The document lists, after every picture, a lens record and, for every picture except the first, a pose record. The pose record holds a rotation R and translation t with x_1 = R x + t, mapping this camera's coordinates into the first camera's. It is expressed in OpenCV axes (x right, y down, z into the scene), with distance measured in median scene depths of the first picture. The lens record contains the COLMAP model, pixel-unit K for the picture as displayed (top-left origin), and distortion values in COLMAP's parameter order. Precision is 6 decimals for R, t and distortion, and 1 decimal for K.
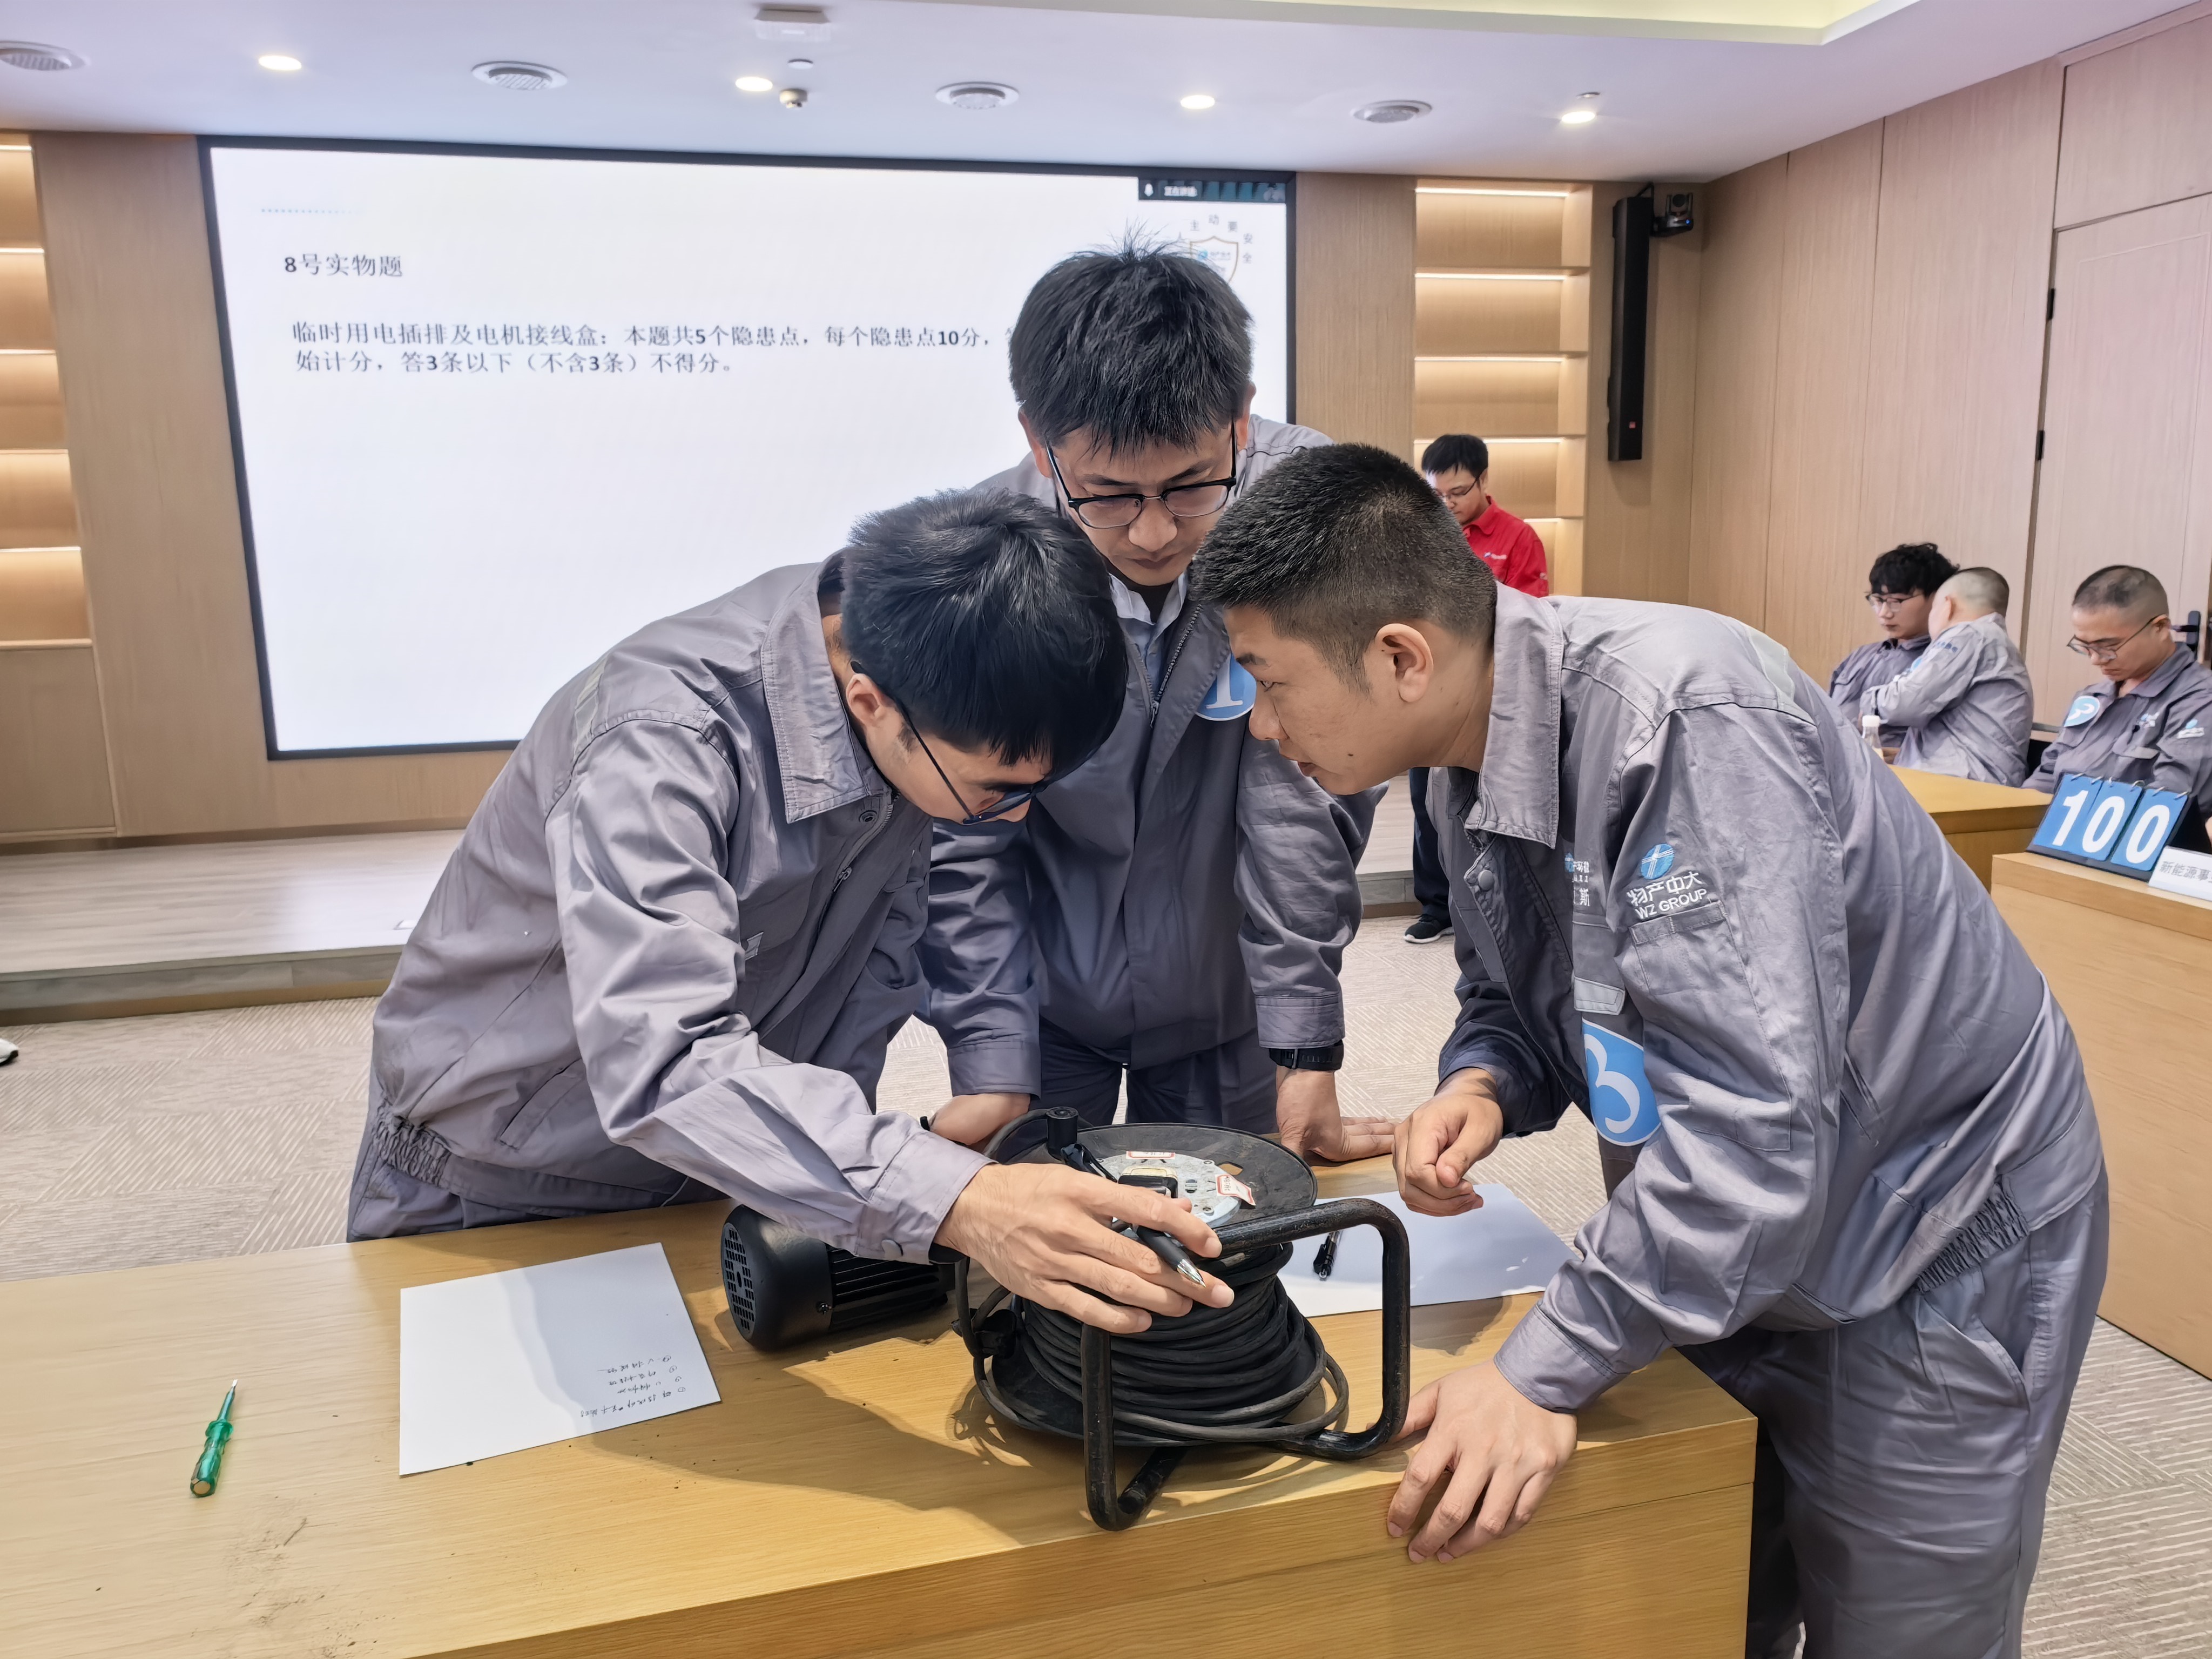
lens RADIAL K [[1632.5, 0, 1130.6], [0, 1632.5, 806.8], [0, 0, 1]] dist [-0.024387, 0.029535]
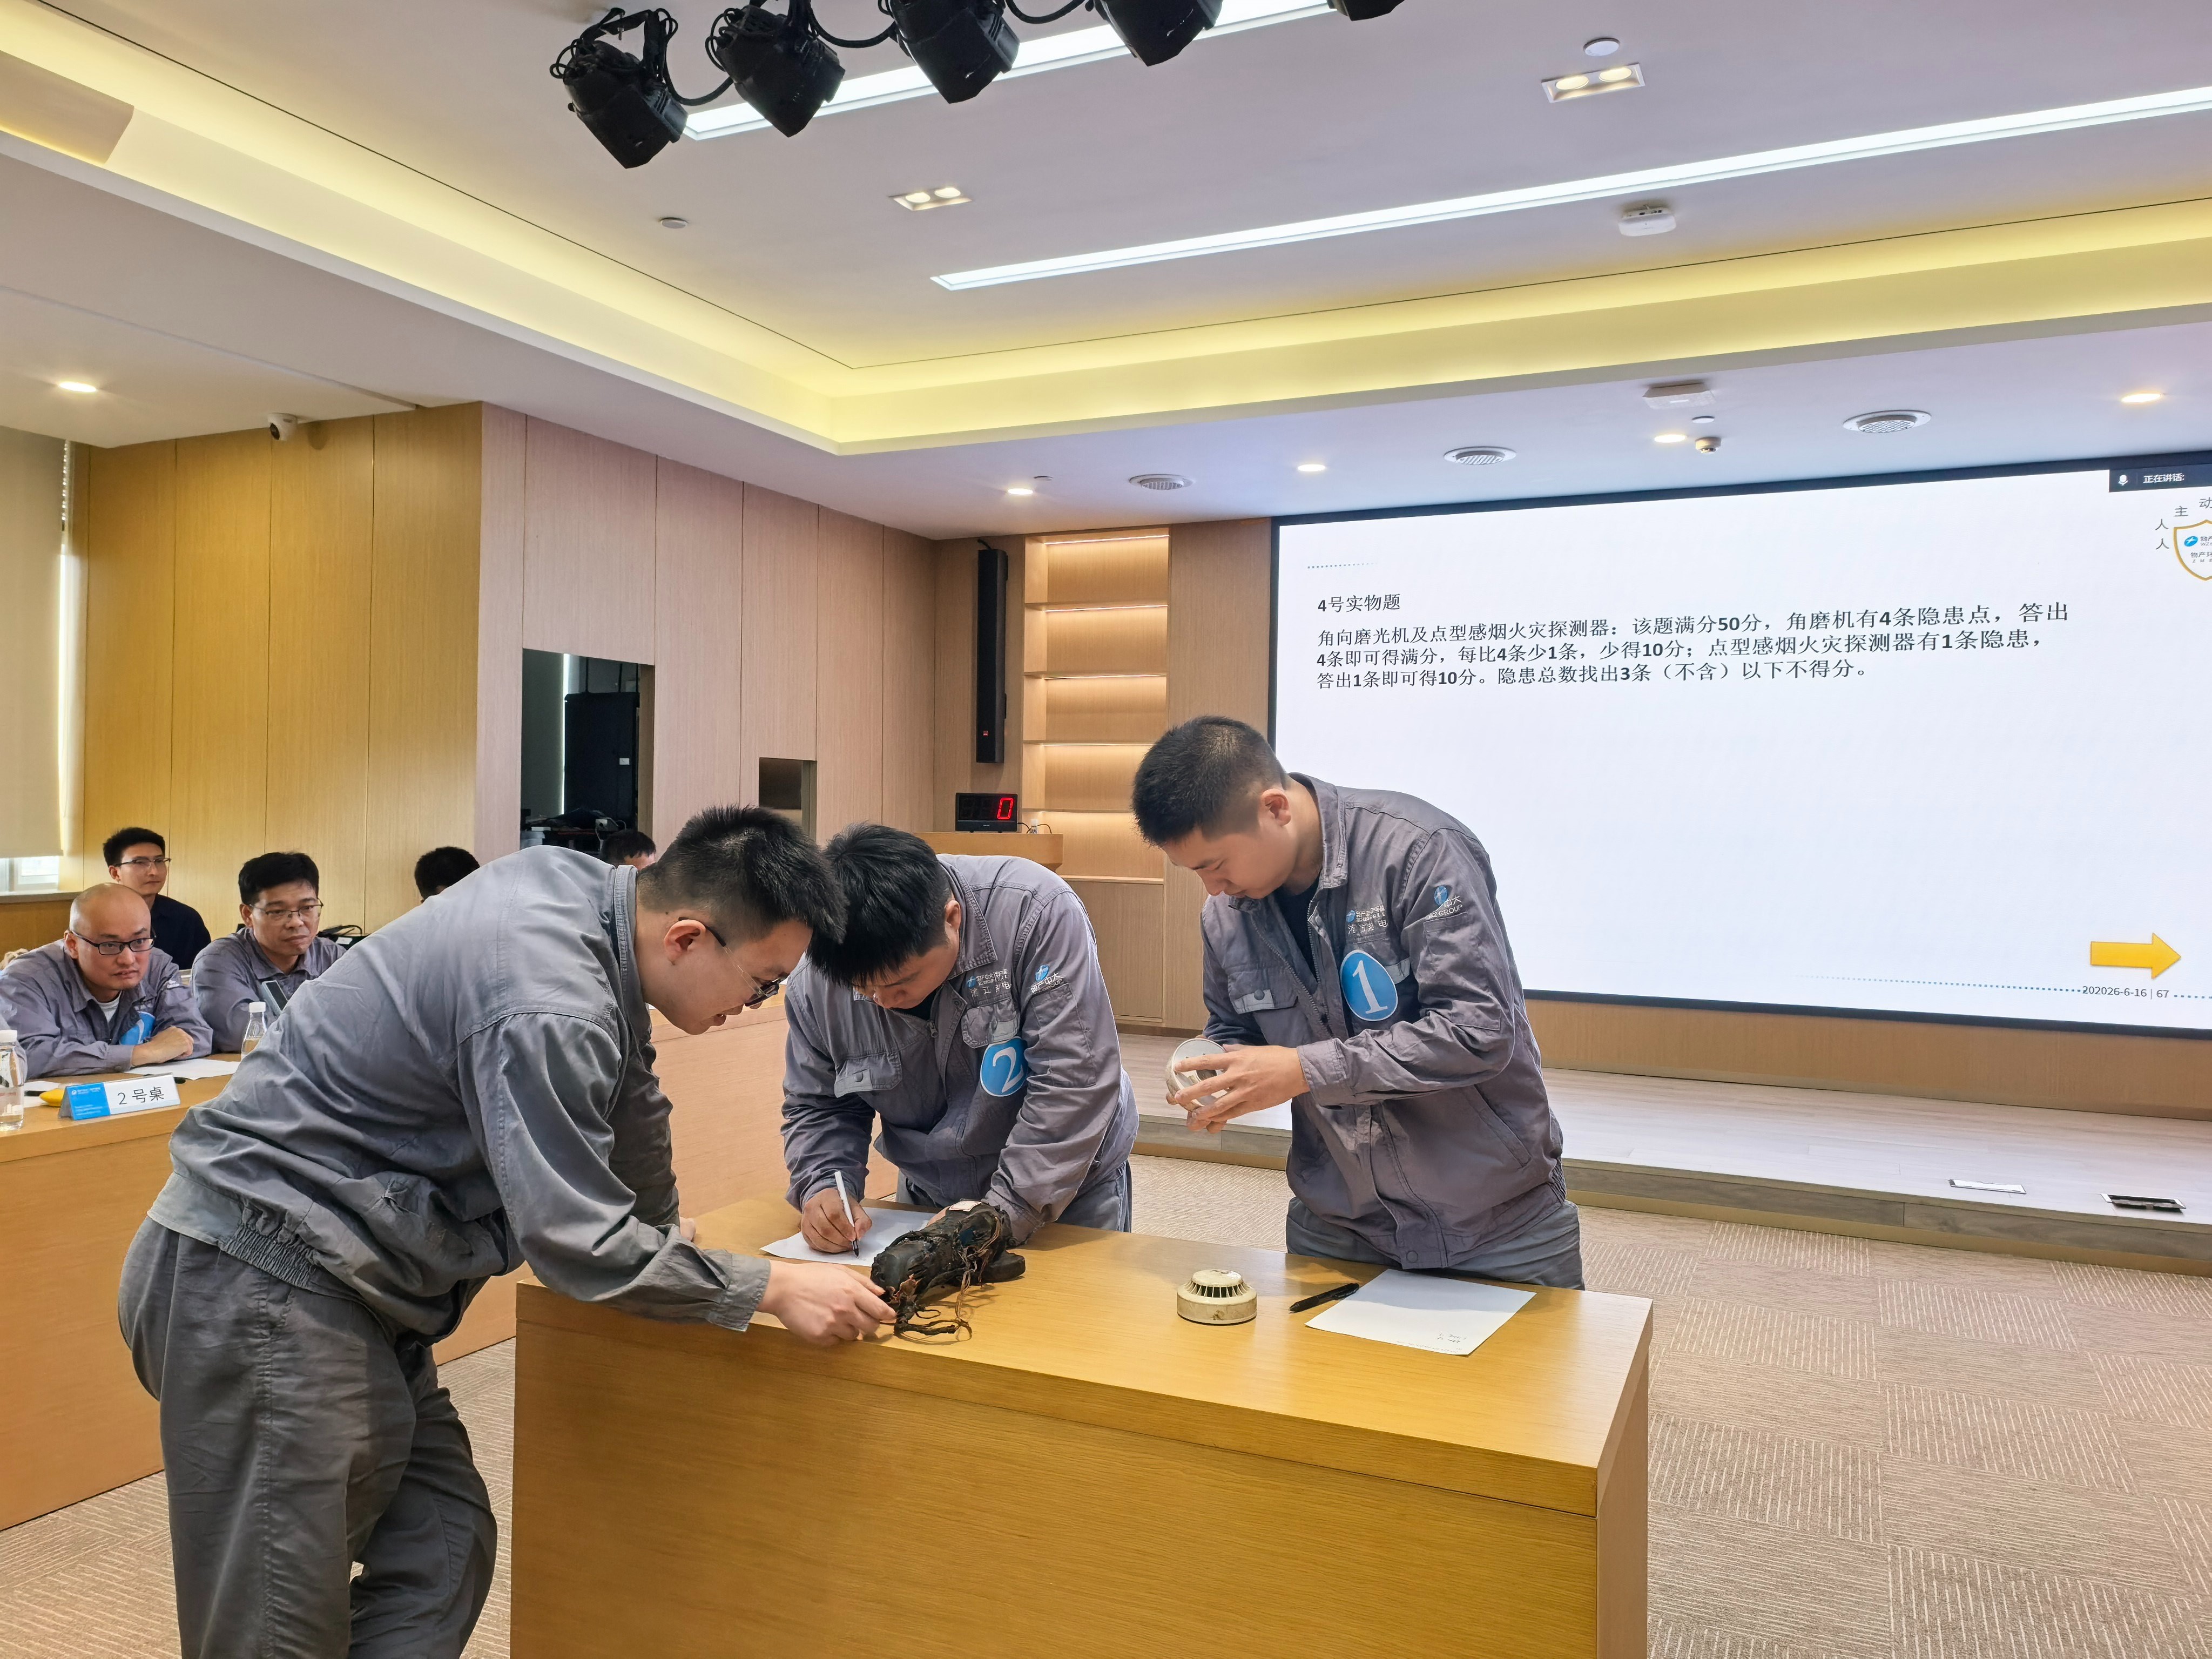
lens RADIAL K [[1626.5, 0, 1107.9], [0, 1626.5, 812.4], [0, 0, 1]] dist [-0.001683, 0.002606]
pose [[0.777939, 0.028594, -0.627689, 0.152796], [-0.131222, 0.984330, -0.117793, 0.006175], [0.614485, 0.174003, 0.769501, -0.073761]]
